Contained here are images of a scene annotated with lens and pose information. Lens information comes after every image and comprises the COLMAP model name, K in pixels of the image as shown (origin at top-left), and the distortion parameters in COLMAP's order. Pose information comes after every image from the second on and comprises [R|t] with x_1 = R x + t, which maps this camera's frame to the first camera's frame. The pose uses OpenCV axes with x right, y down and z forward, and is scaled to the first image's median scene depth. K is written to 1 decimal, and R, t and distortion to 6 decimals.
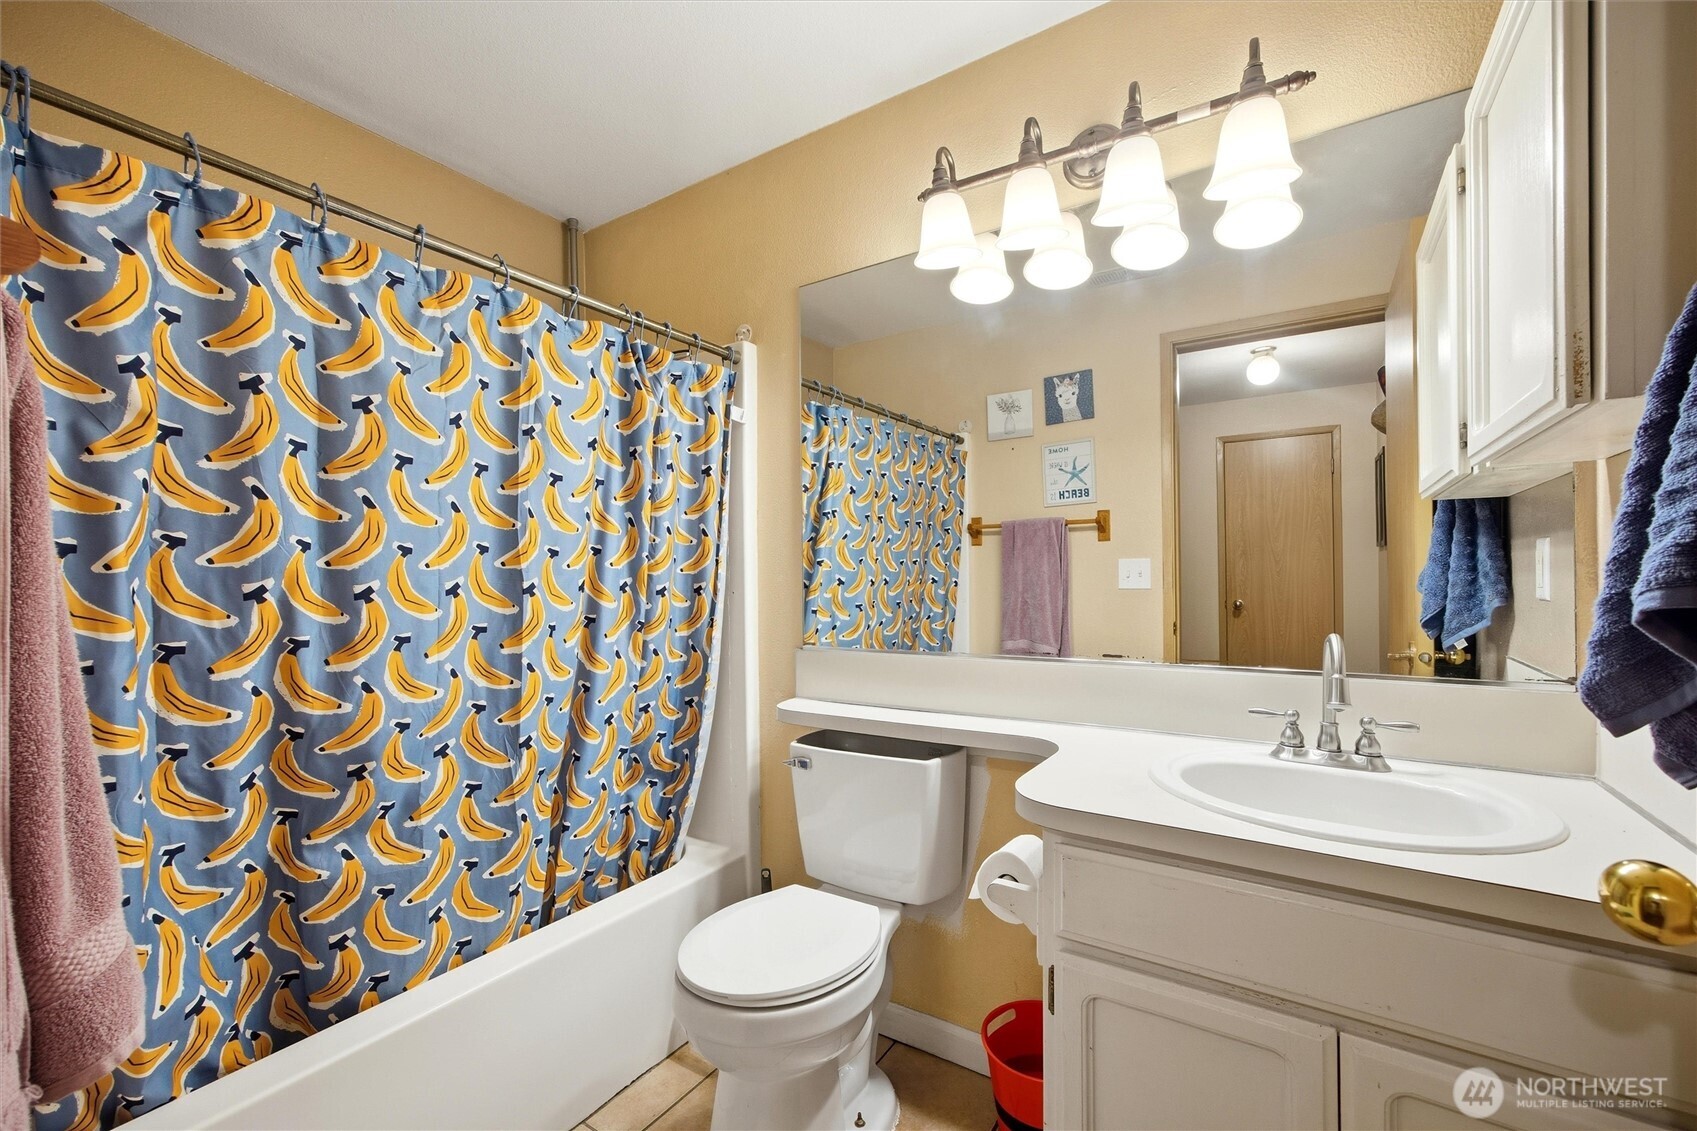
lens RADIAL K [[709.0, 0, 851.7], [0, 709.0, 568.1], [0, 0, 1]] dist [-0.001061, 0.000870]
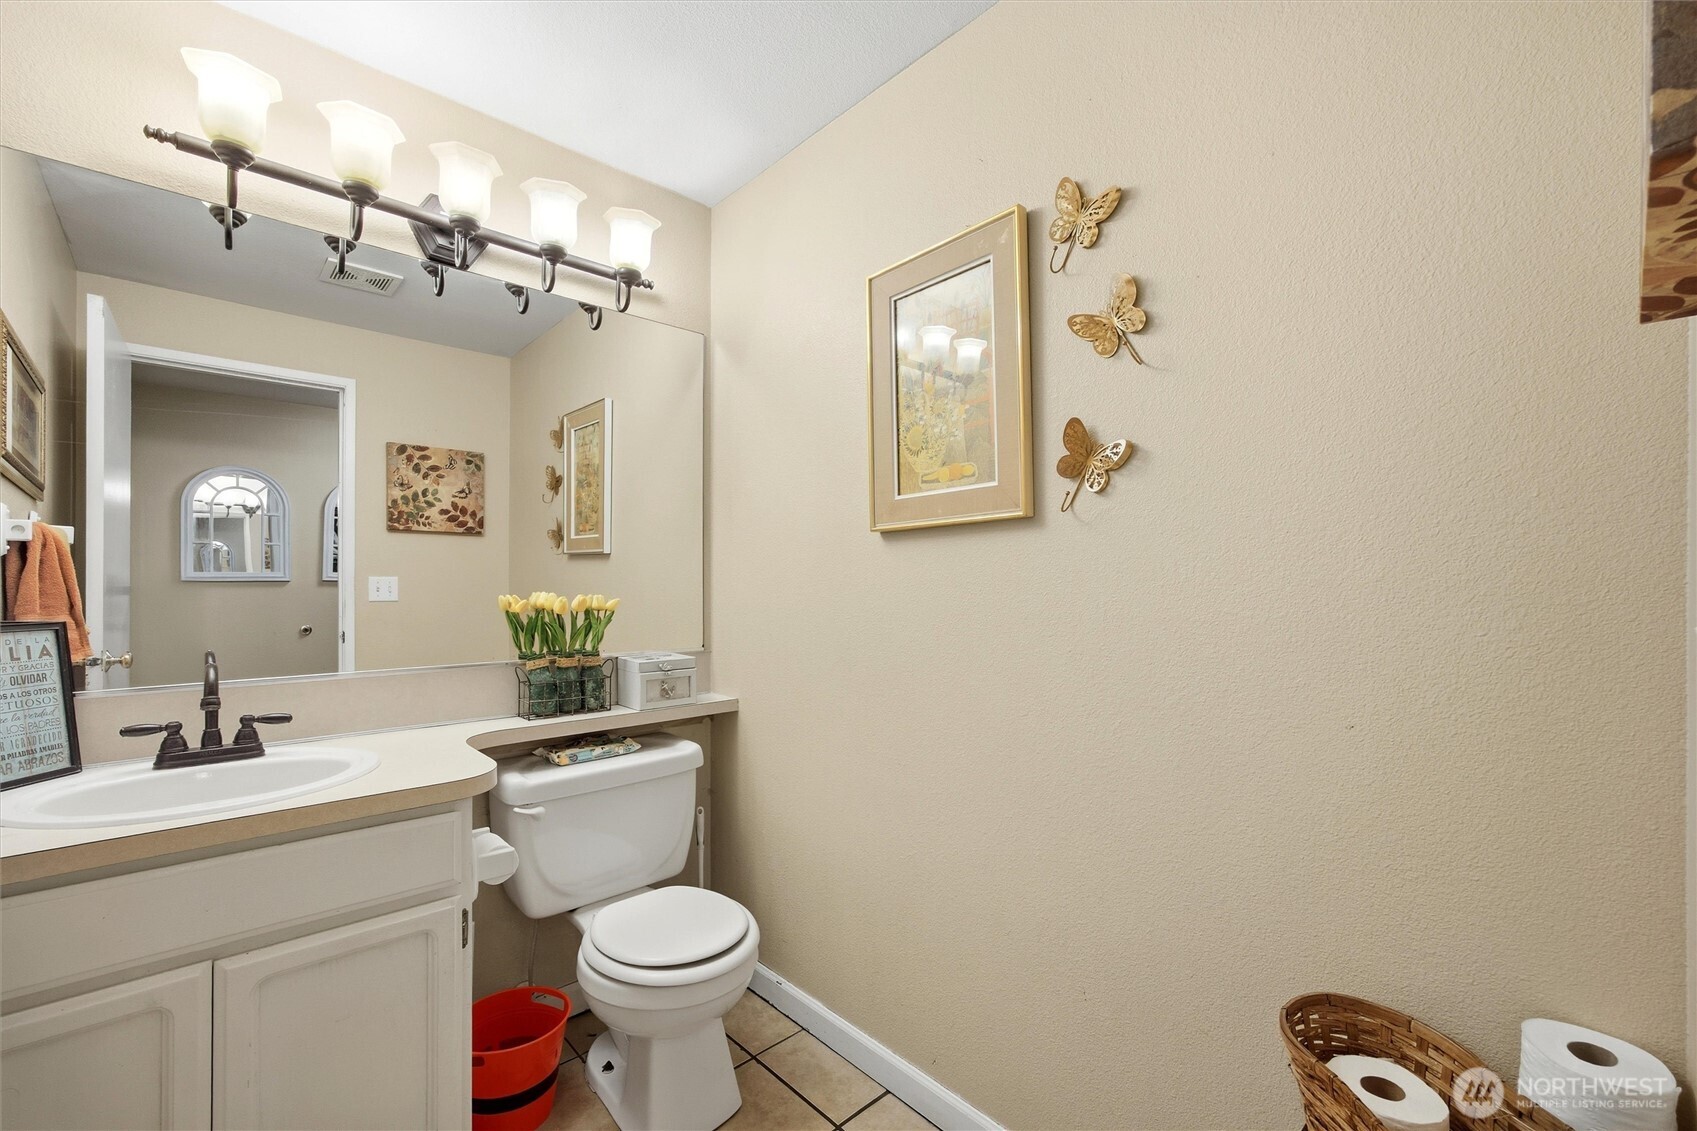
lens RADIAL K [[709.0, 0, 842.7], [0, 709.0, 574.6], [0, 0, 1]] dist [-0.001061, 0.000870]
pose [[0.250938, 0.018733, 0.967822, -0.135682], [-0.002727, 0.999822, -0.018645, -0.000758], [-0.967999, 0.002040, 0.250944, -0.205068]]
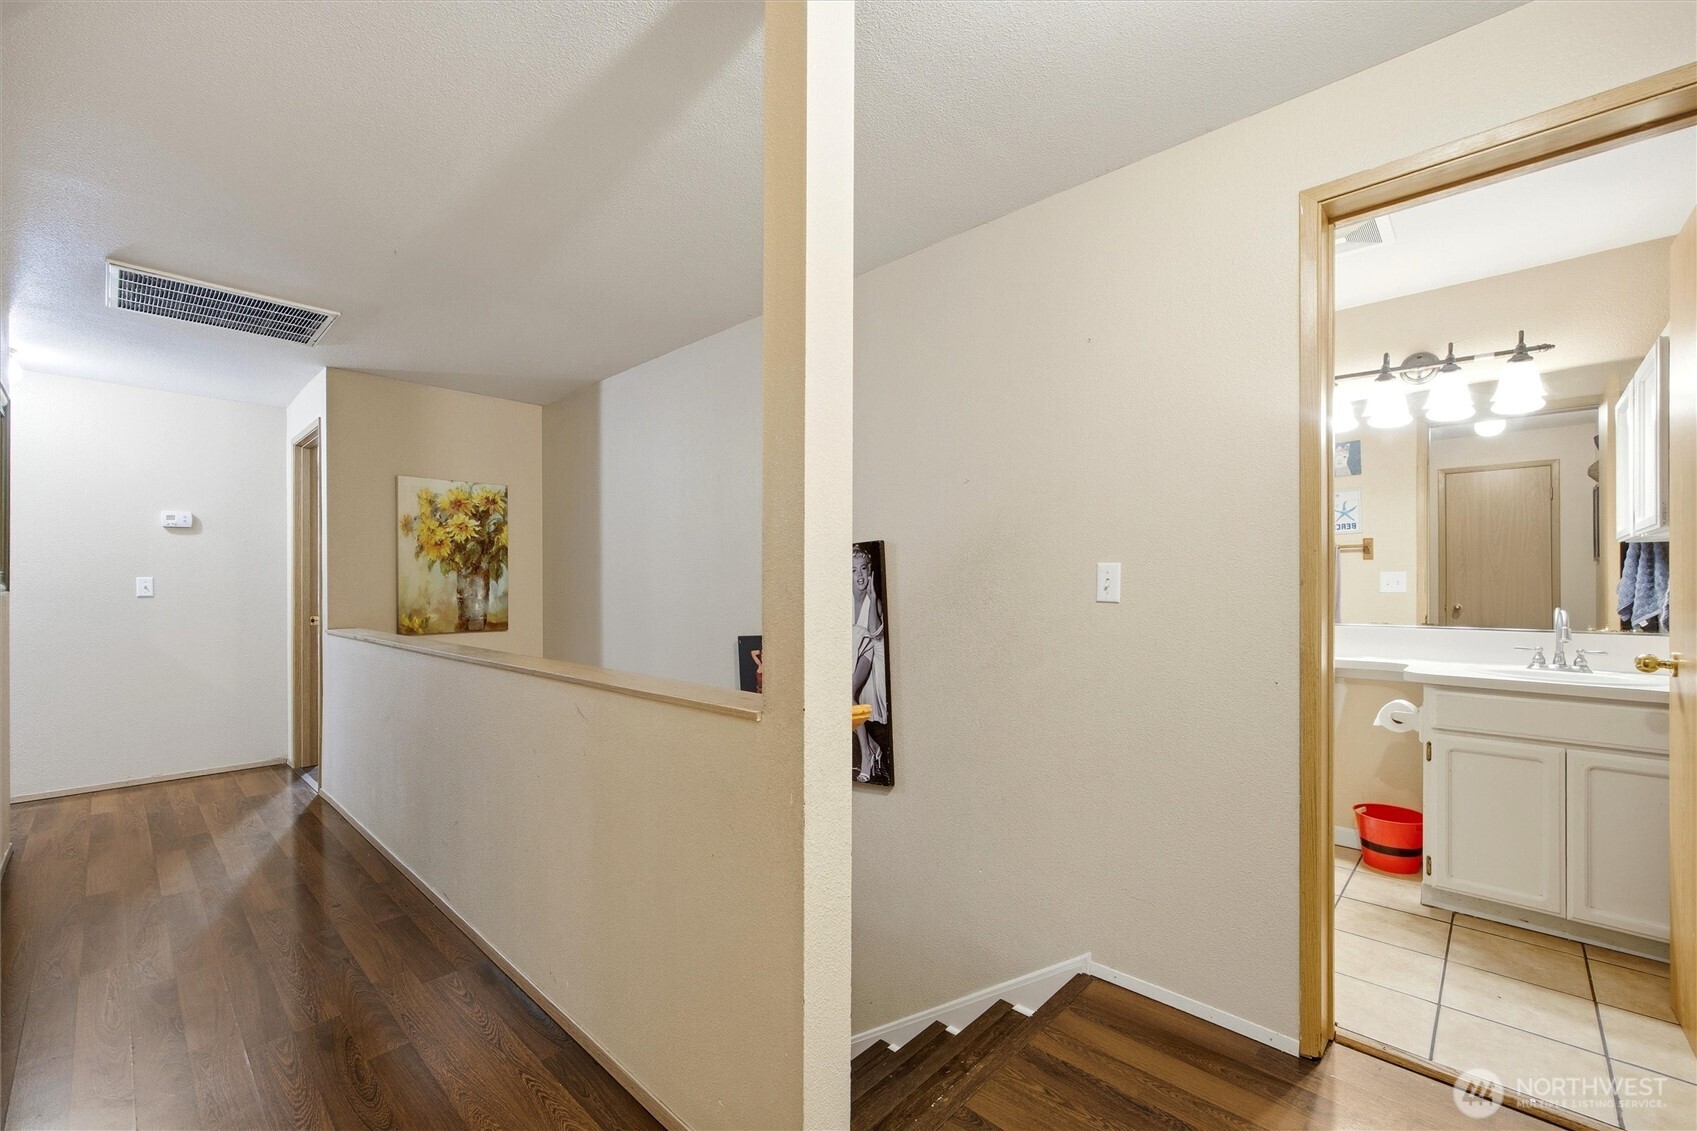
lens RADIAL K [[709.0, 0, 839.4], [0, 709.0, 576.1], [0, 0, 1]] dist [-0.001061, 0.000870]
pose [[0.983144, 0.006906, -0.182704, -0.823784], [-0.006424, 0.999974, 0.003235, -0.004306], [0.182721, -0.002006, 0.983163, -1.150877]]
